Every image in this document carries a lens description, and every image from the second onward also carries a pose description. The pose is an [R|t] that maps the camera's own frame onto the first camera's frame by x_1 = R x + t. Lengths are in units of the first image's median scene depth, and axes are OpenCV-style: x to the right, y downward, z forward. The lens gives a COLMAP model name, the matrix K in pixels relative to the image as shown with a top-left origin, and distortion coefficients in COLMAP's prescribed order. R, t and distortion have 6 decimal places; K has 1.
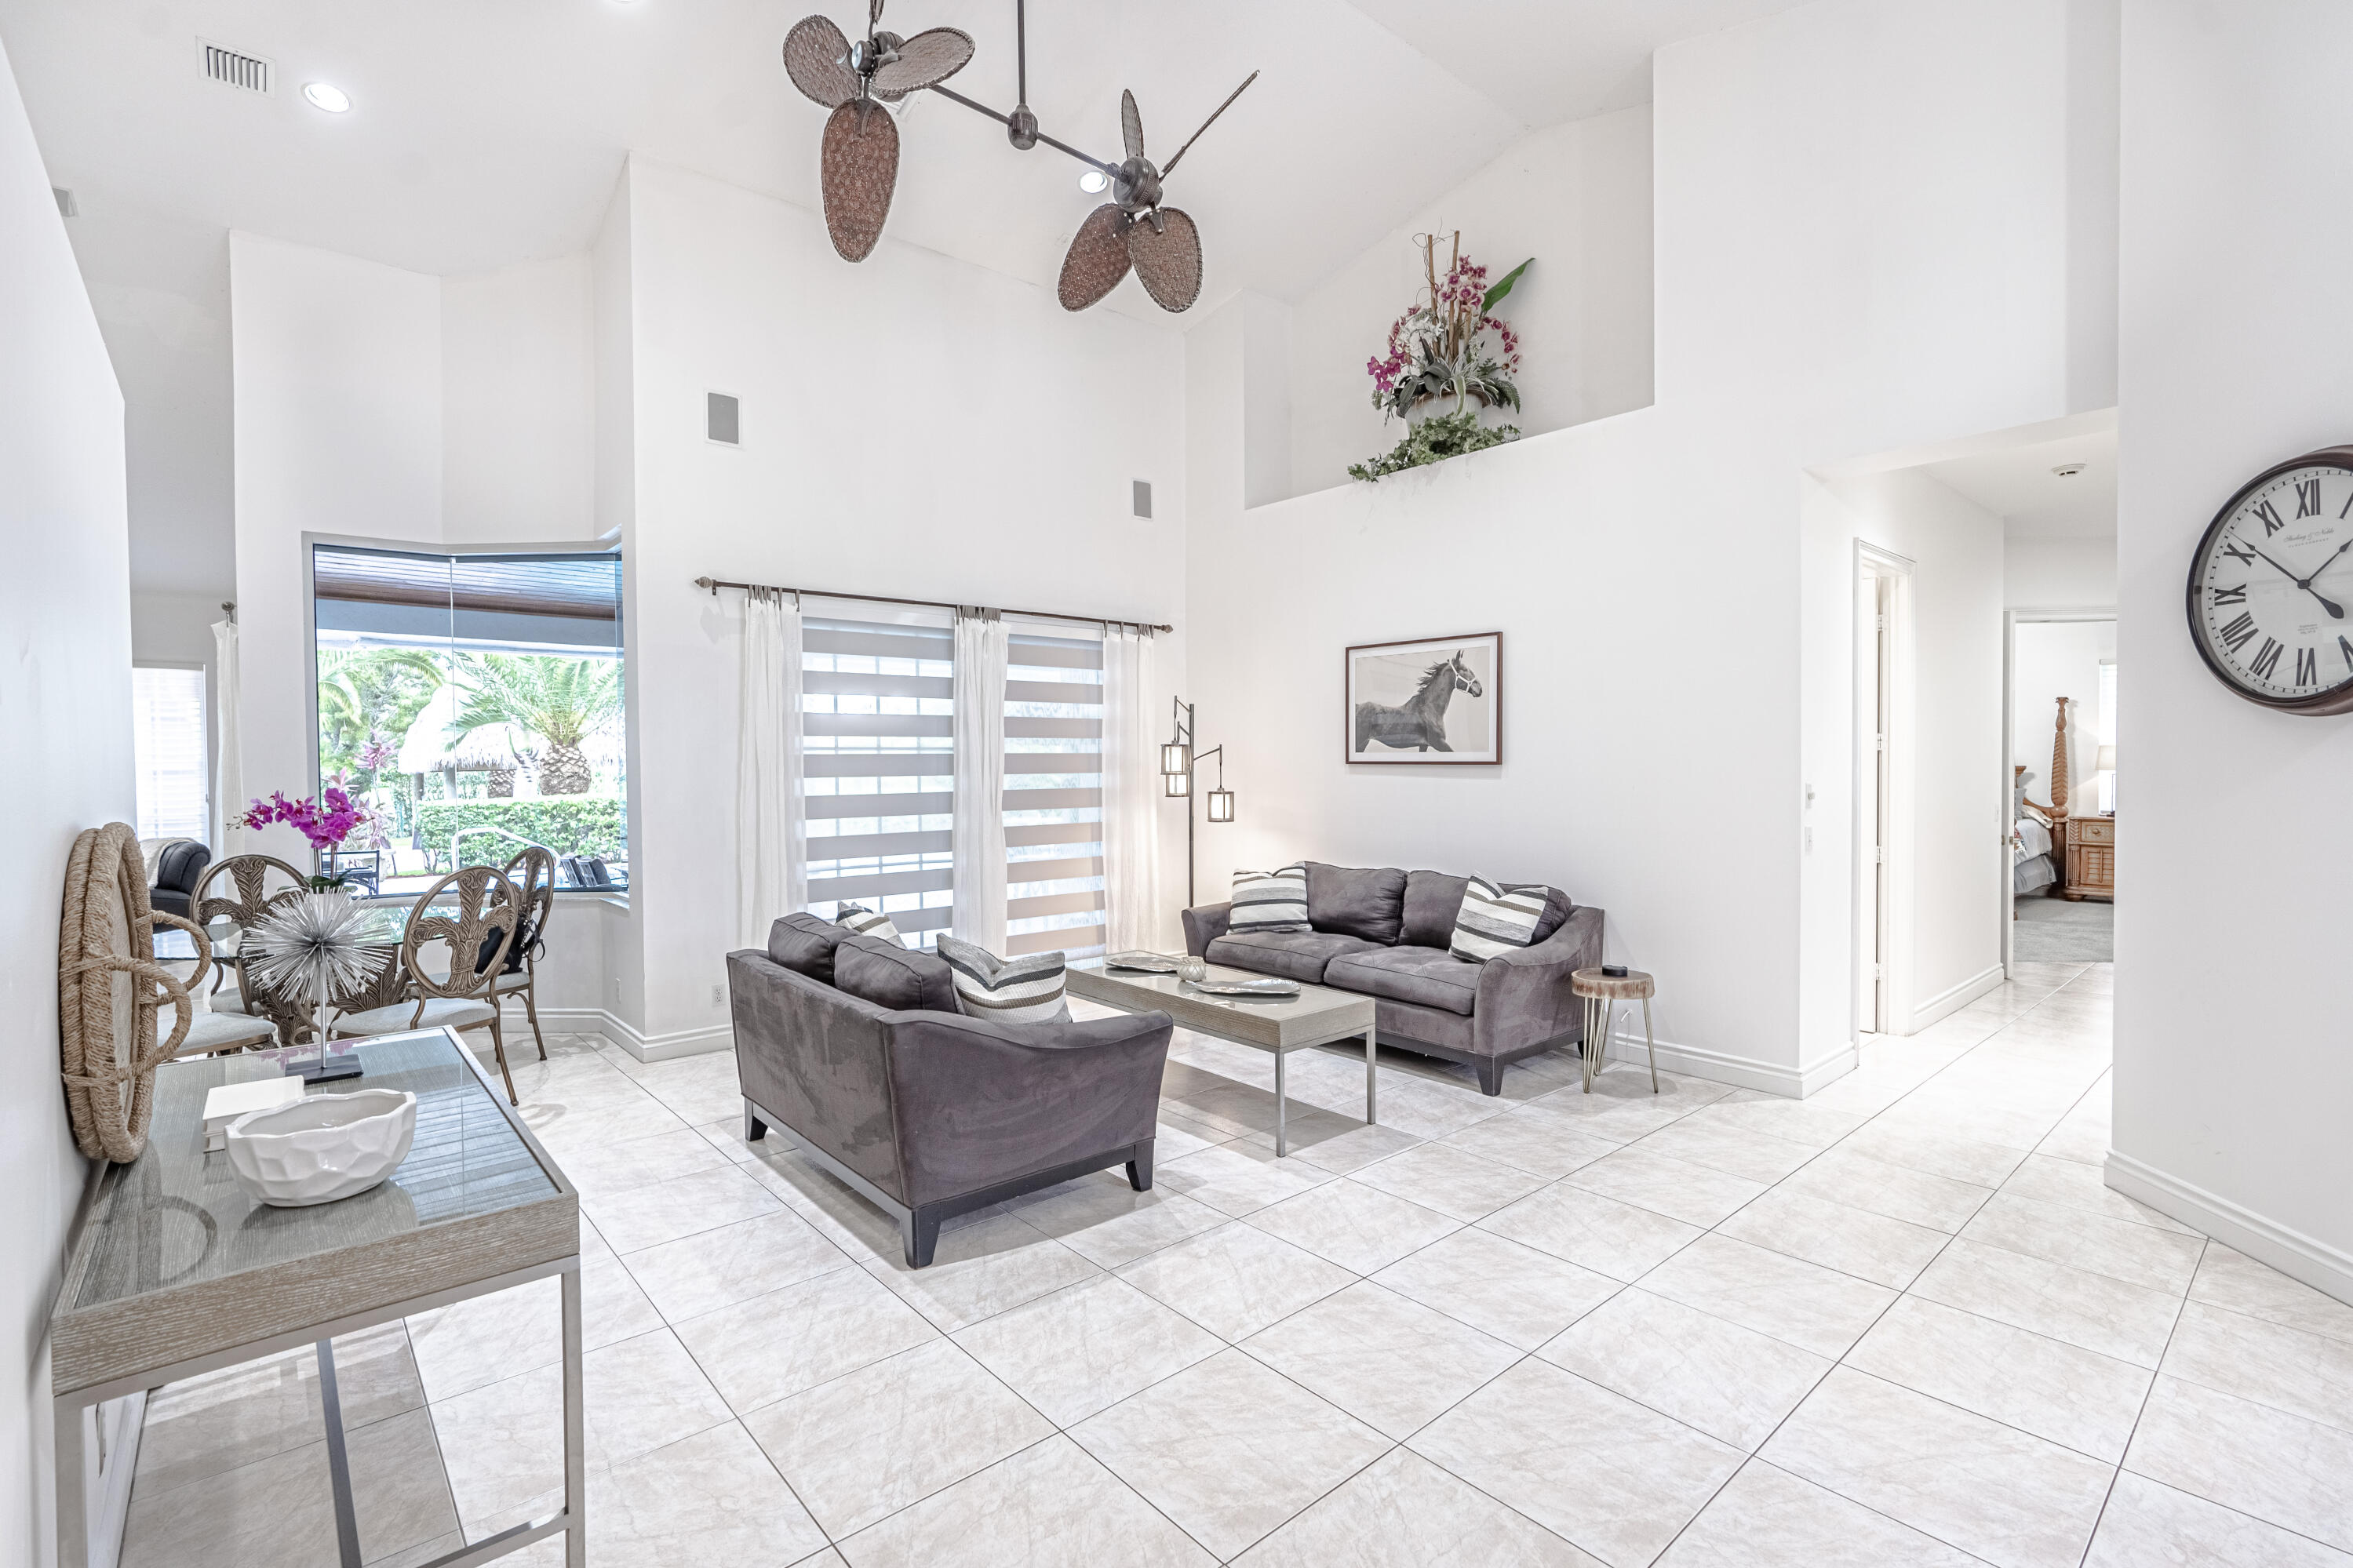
lens RADIAL K [[1071.2, 0, 1180.2], [0, 1071.2, 780.6], [0, 0, 1]] dist [-0.009417, 0.004240]
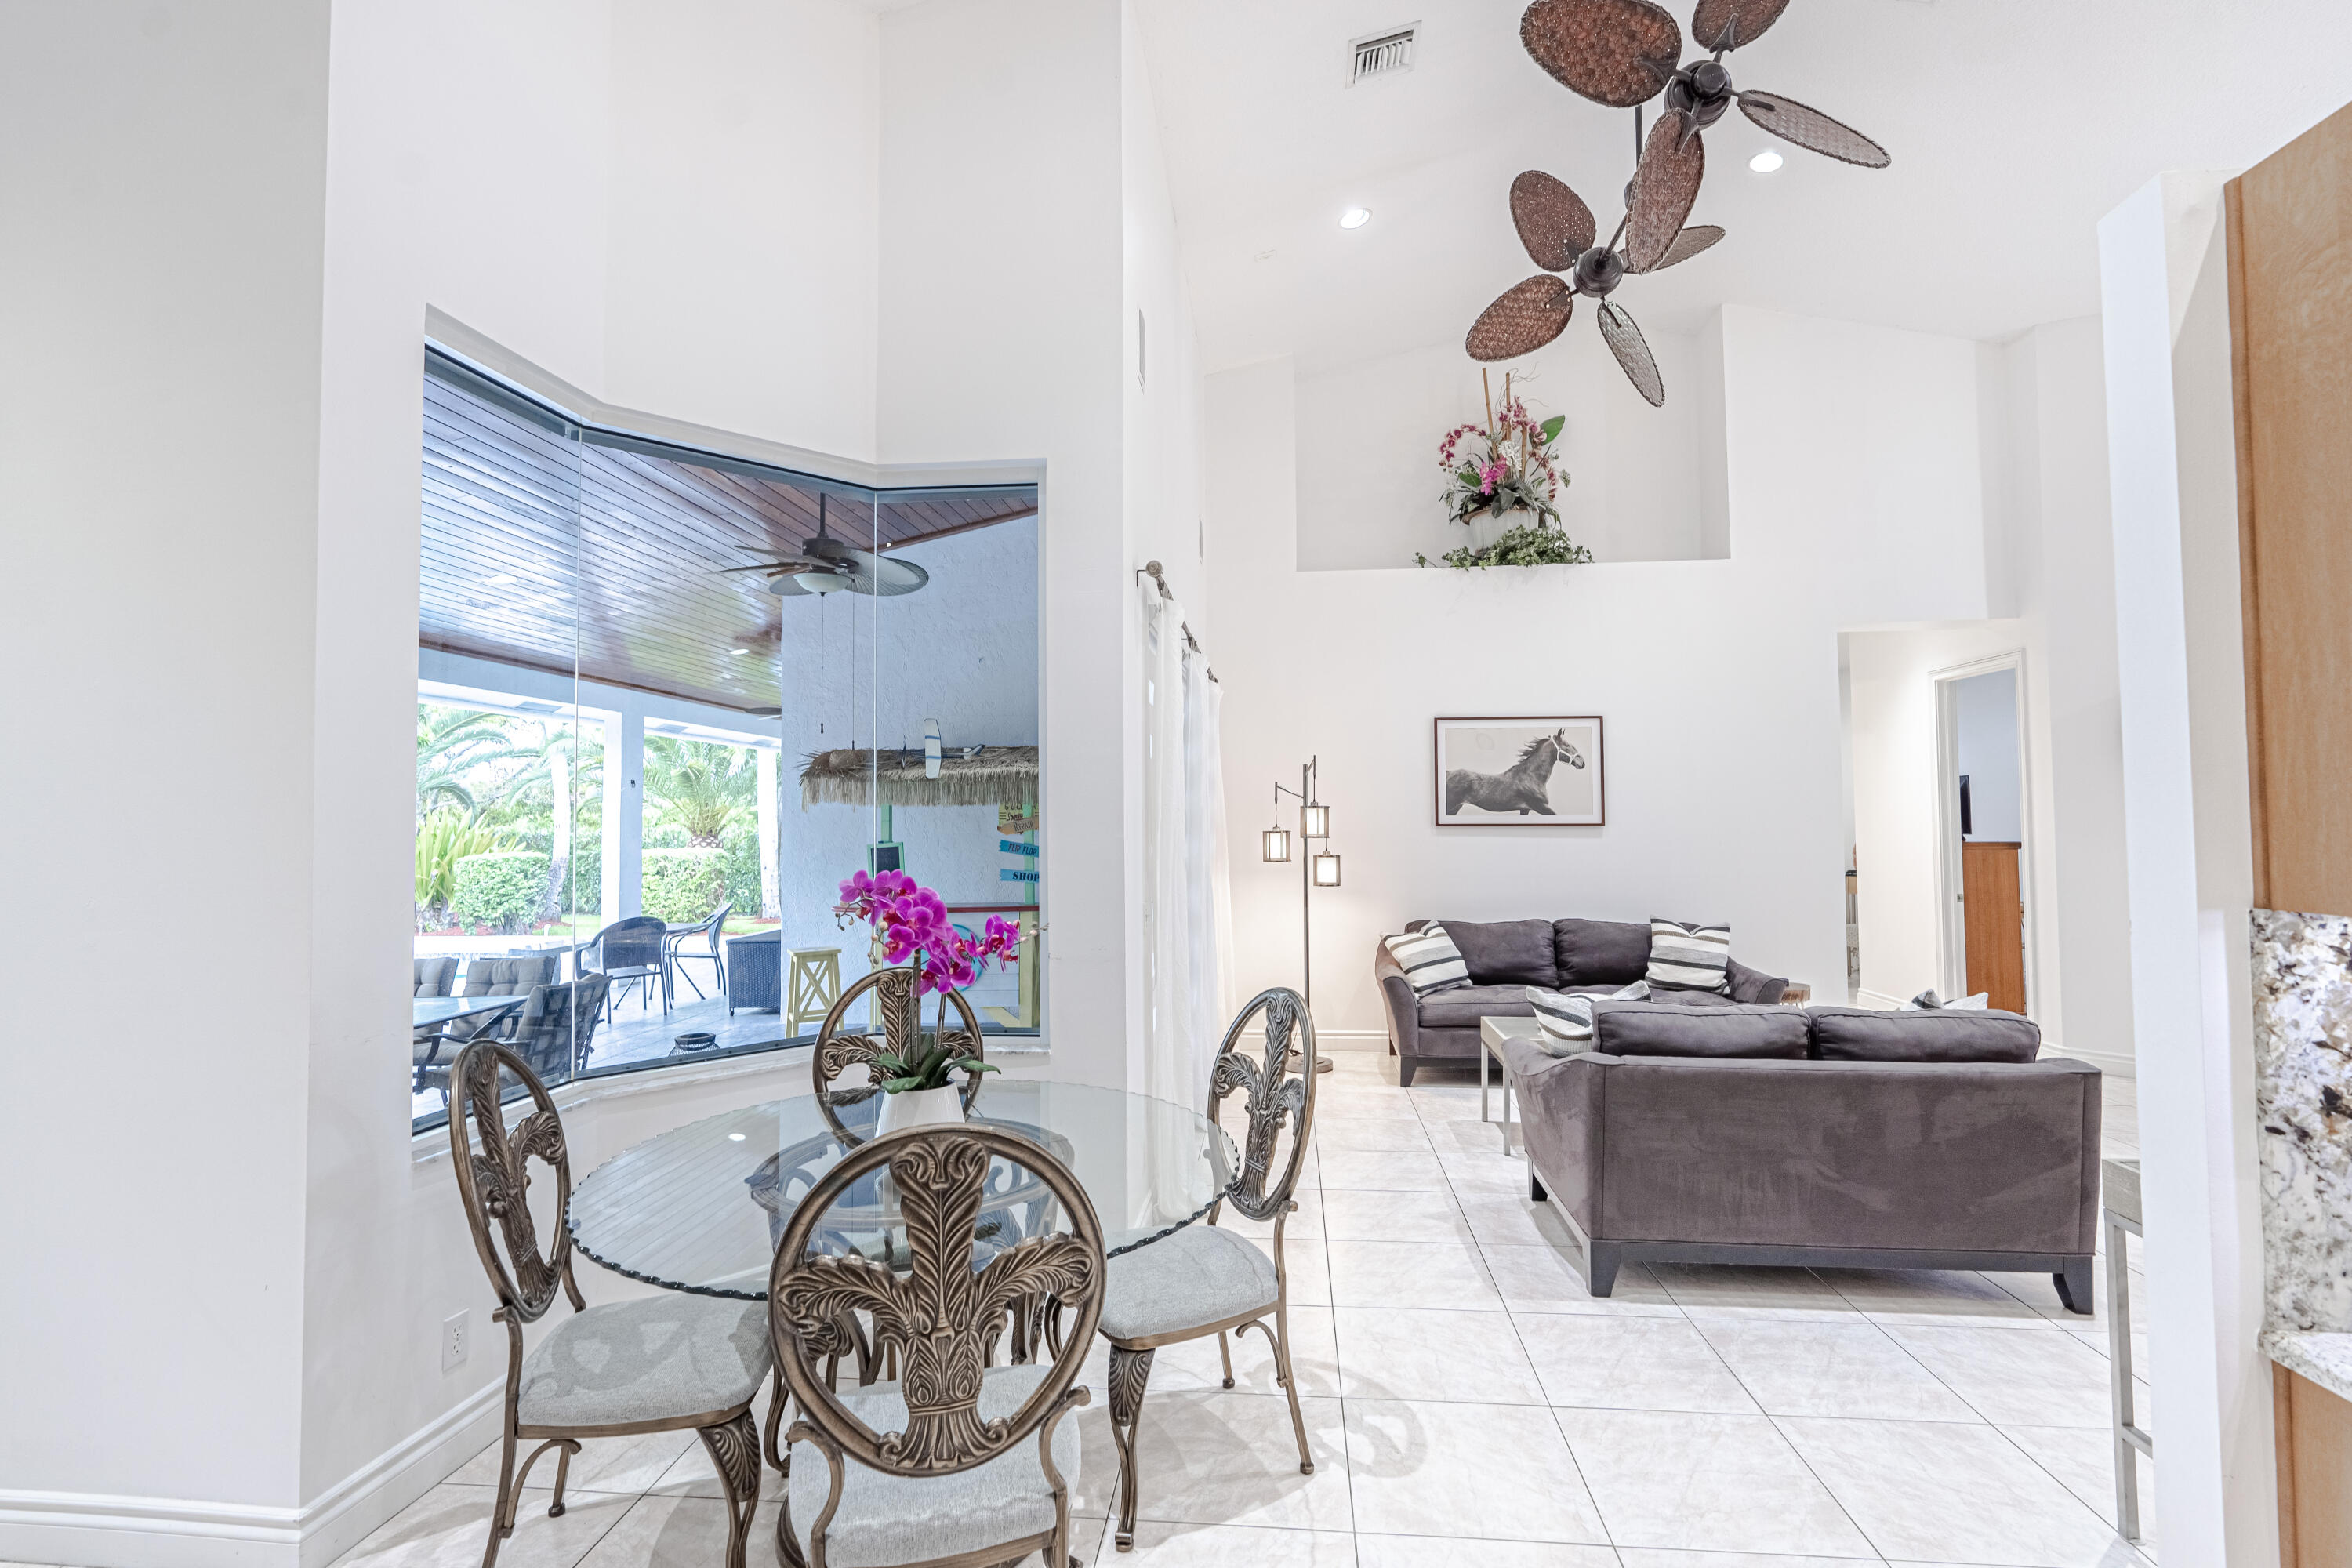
lens RADIAL K [[1070.9, 0, 1179.7], [0, 1070.9, 780.6], [0, 0, 1]] dist [-0.009417, 0.004240]
pose [[0.727110, 0.027626, 0.685965, -0.835393], [0.016061, 0.998232, -0.057227, -0.004299], [-0.686333, 0.052628, 0.725381, 0.435003]]
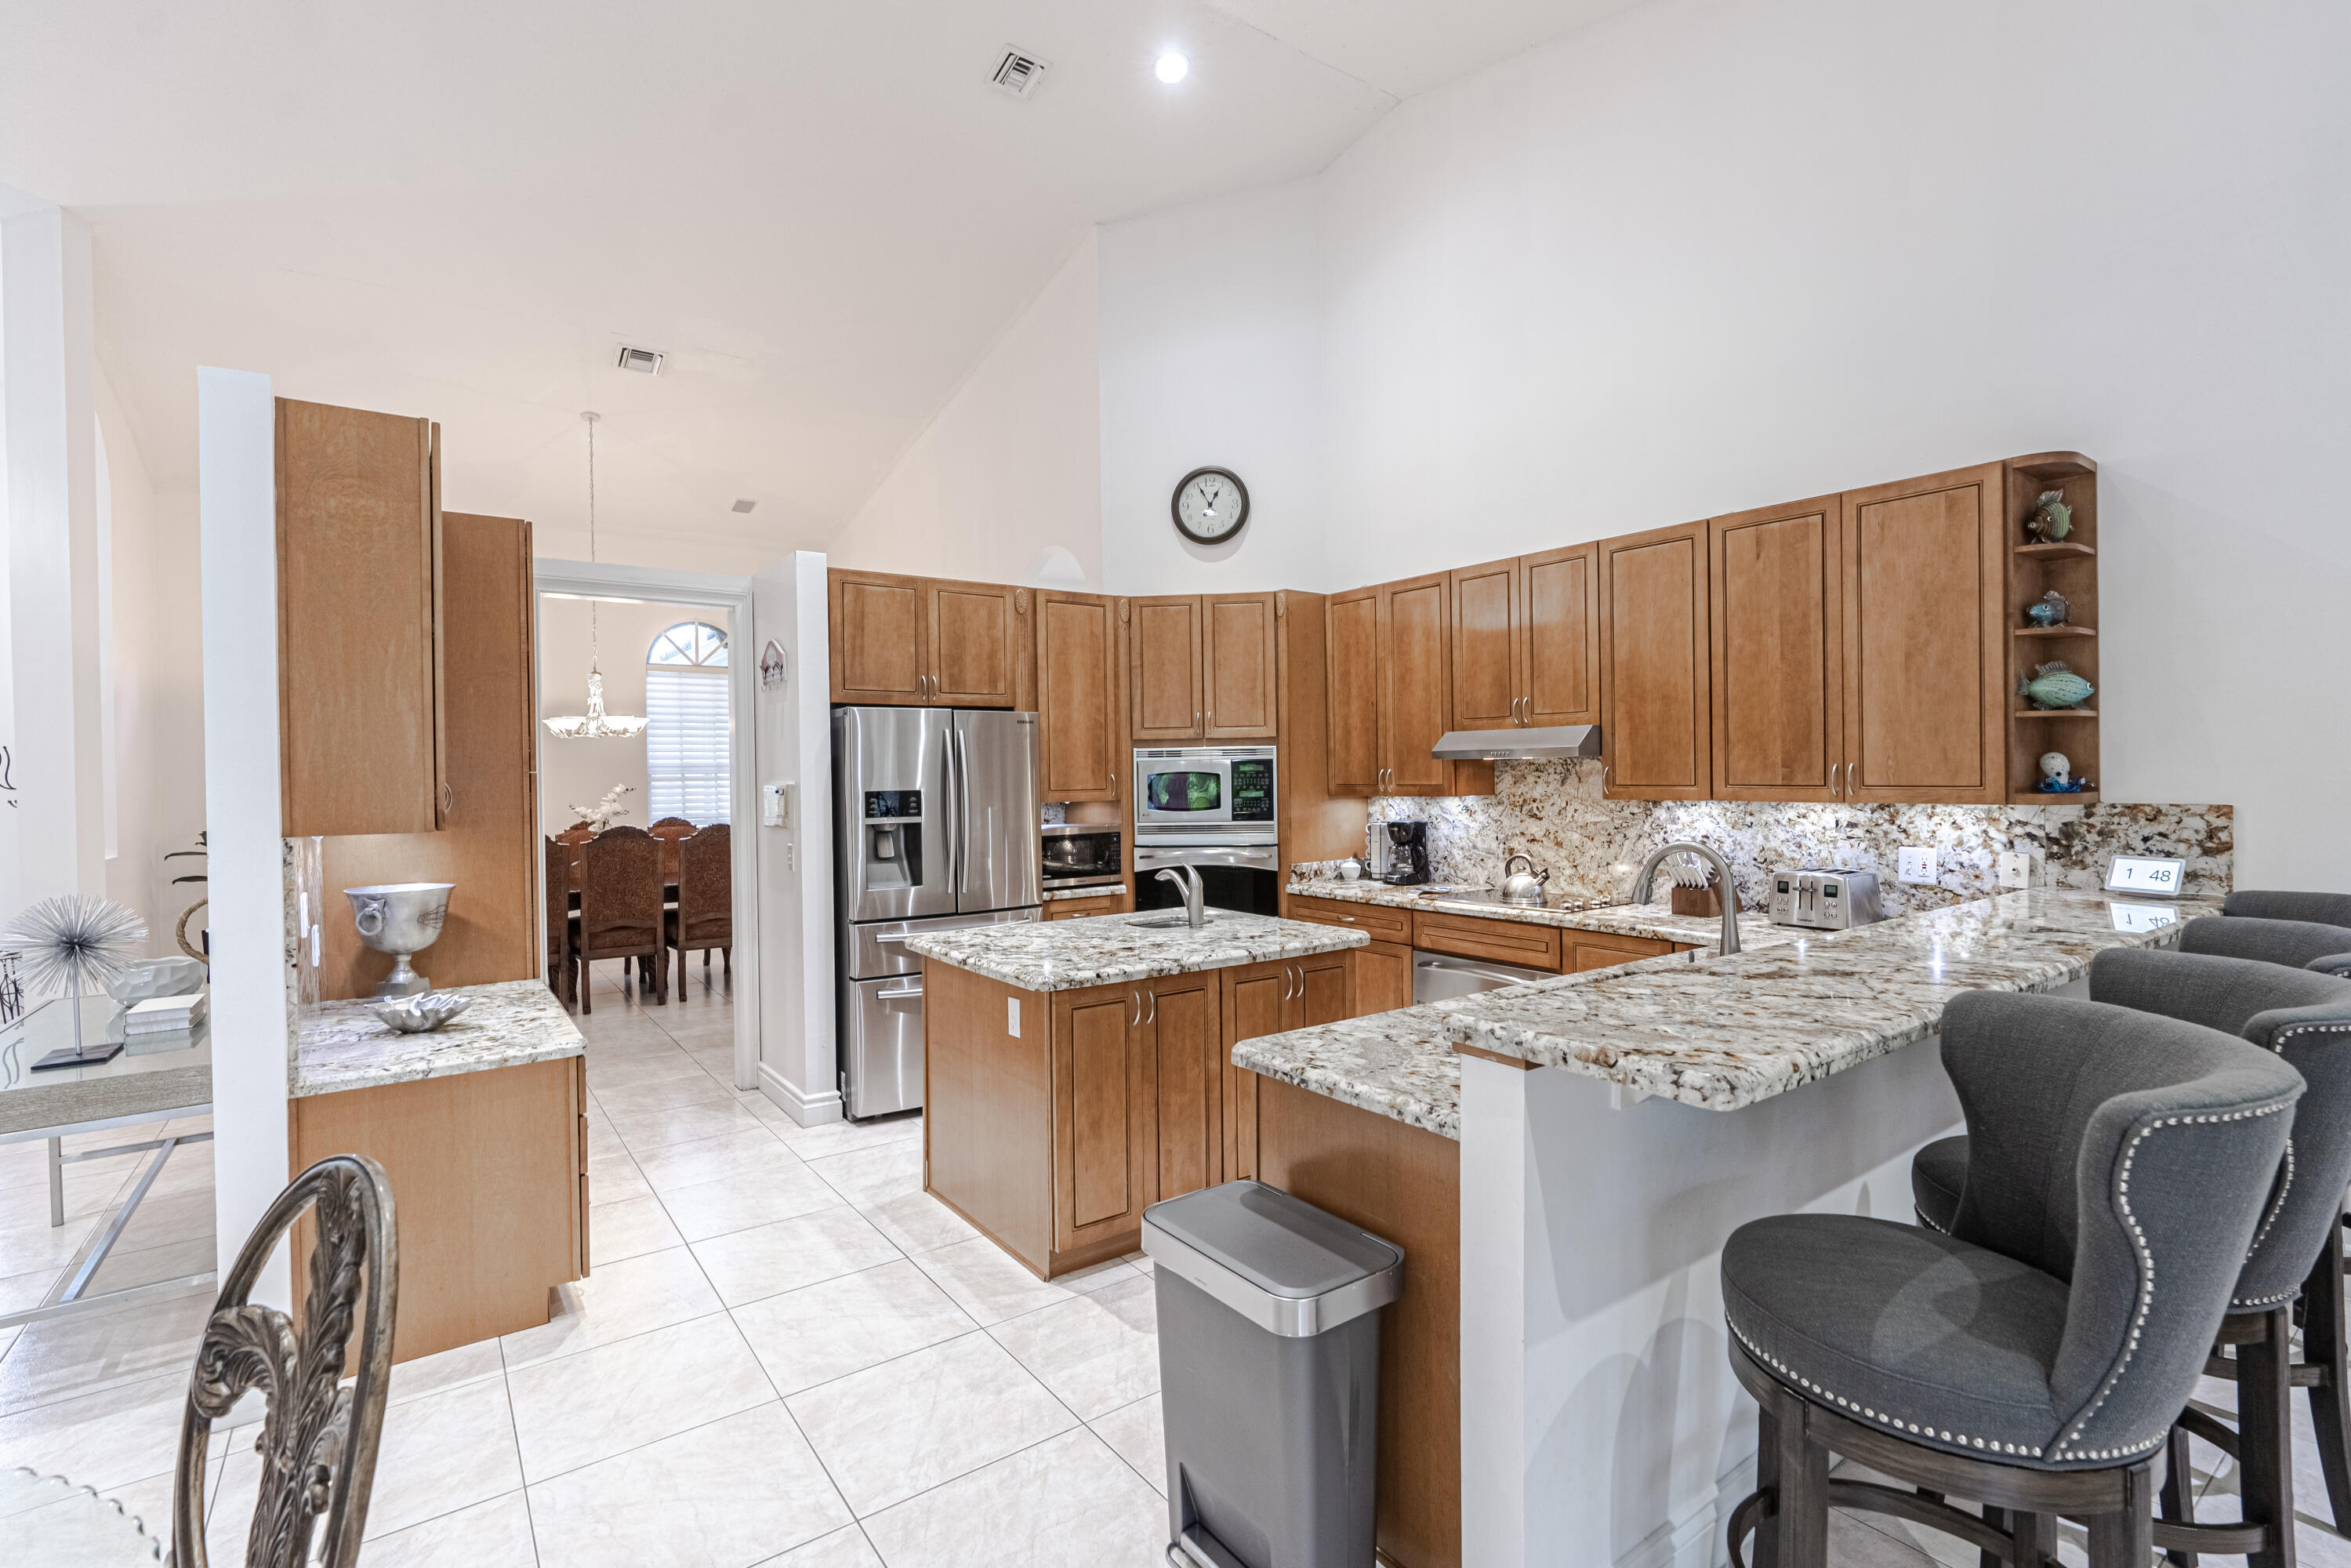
lens RADIAL K [[1070.5, 0, 1179.2], [0, 1070.5, 780.6], [0, 0, 1]] dist [-0.009417, 0.004240]
pose [[-0.996210, 0.020843, 0.084441, -0.867922], [0.023208, 0.999363, 0.027116, -0.010784], [-0.083822, 0.028973, -0.996059, 0.849089]]
